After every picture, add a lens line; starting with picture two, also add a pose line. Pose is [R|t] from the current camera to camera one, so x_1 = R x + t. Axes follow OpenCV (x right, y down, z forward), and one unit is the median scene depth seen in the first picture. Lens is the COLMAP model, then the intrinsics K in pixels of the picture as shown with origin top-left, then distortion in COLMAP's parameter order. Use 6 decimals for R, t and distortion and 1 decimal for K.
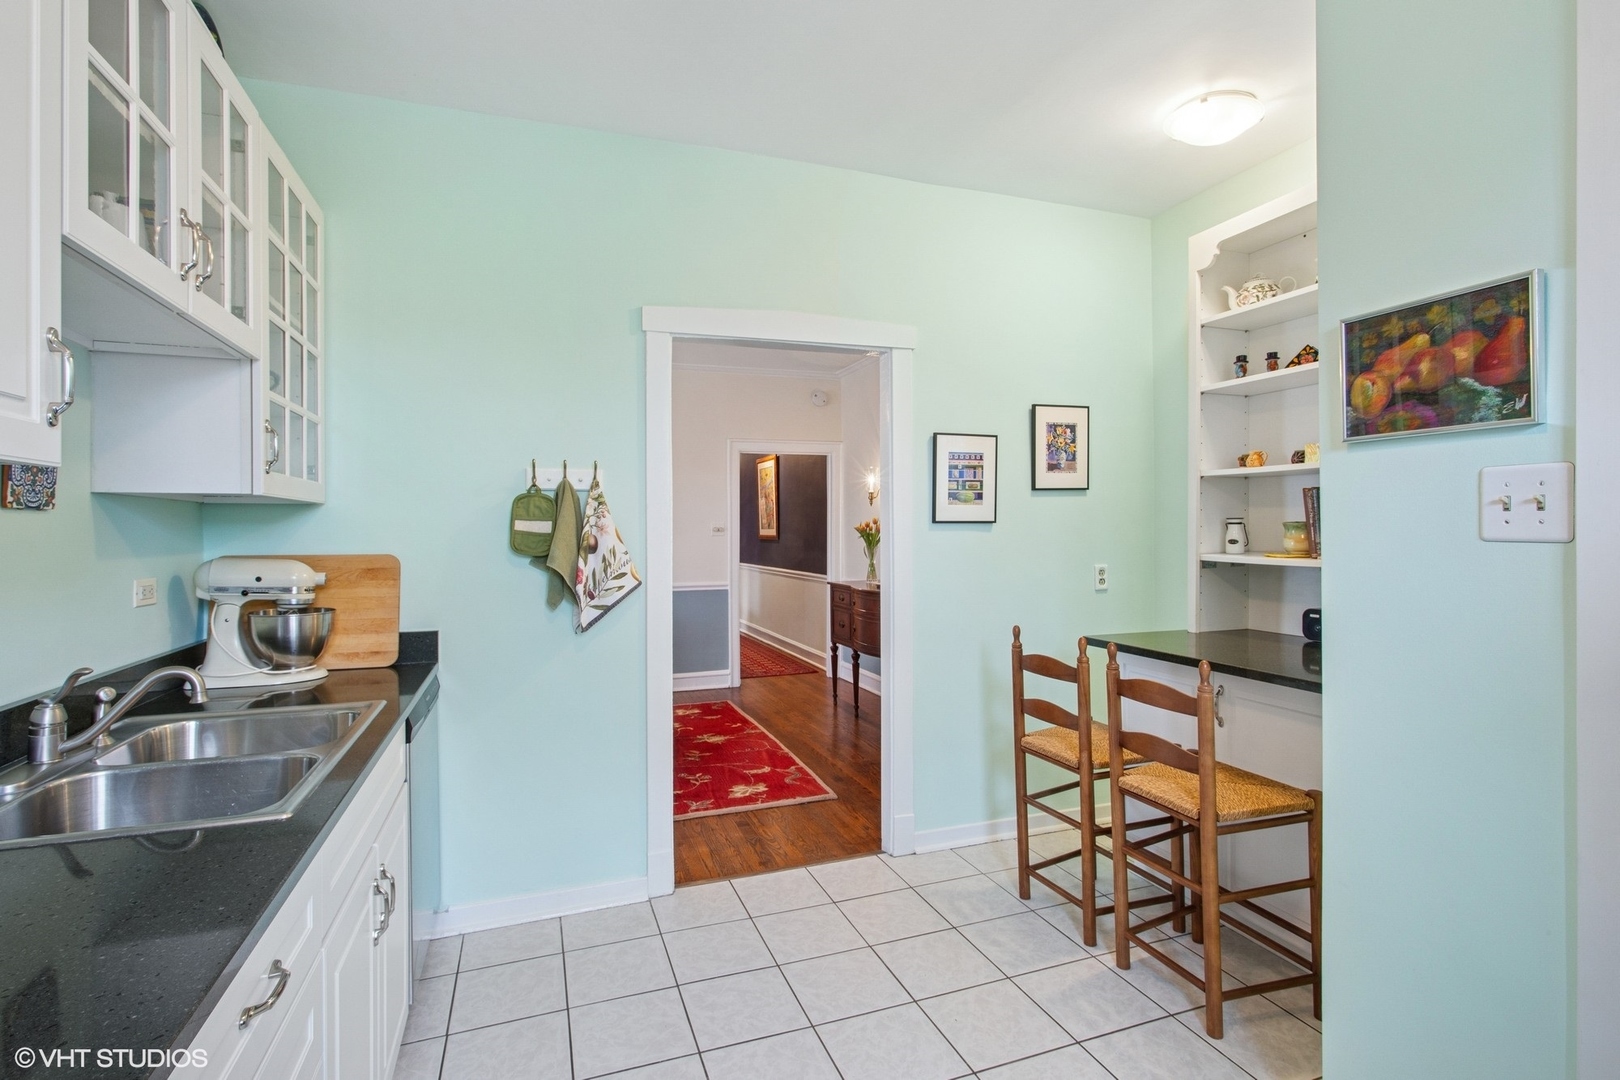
lens RADIAL K [[782.0, 0, 810.2], [0, 782.0, 532.9], [0, 0, 1]] dist [-0.007710, 0.001460]
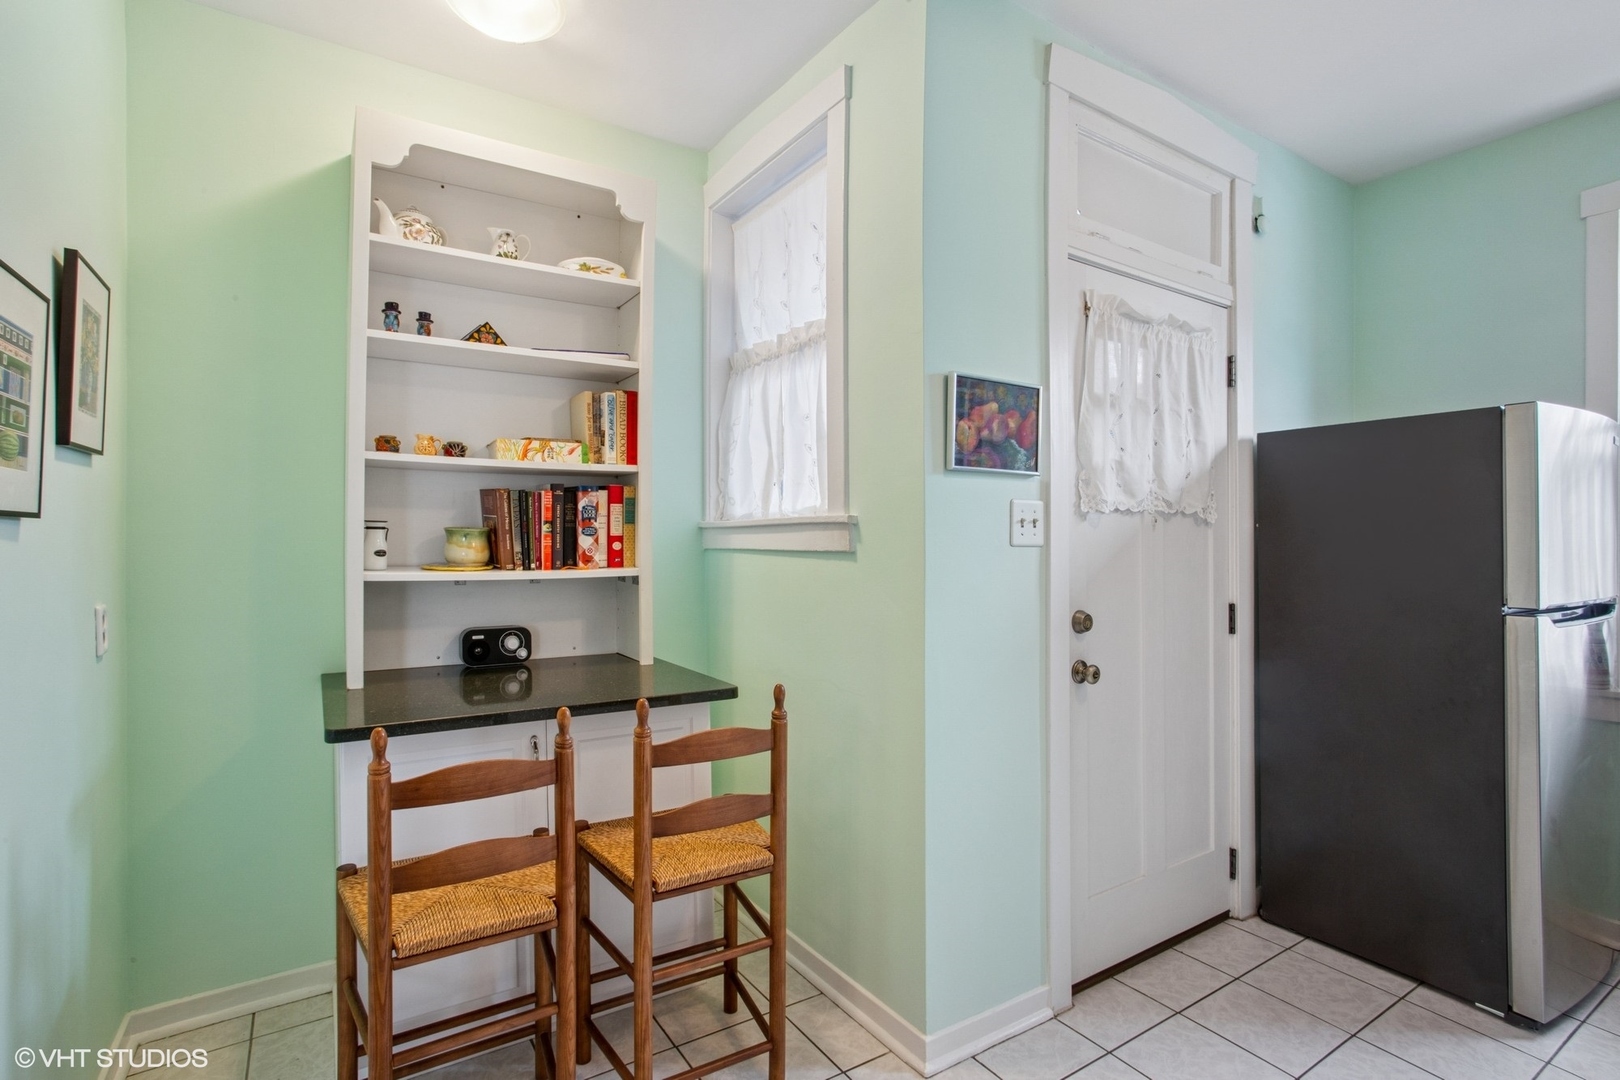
lens RADIAL K [[782.0, 0, 816.0], [0, 782.0, 531.5], [0, 0, 1]] dist [-0.007710, 0.001460]
pose [[-0.228739, 0.007706, 0.973457, -0.430858], [0.001872, 0.999970, -0.007476, -0.004765], [-0.973486, 0.000112, -0.228747, 1.297501]]
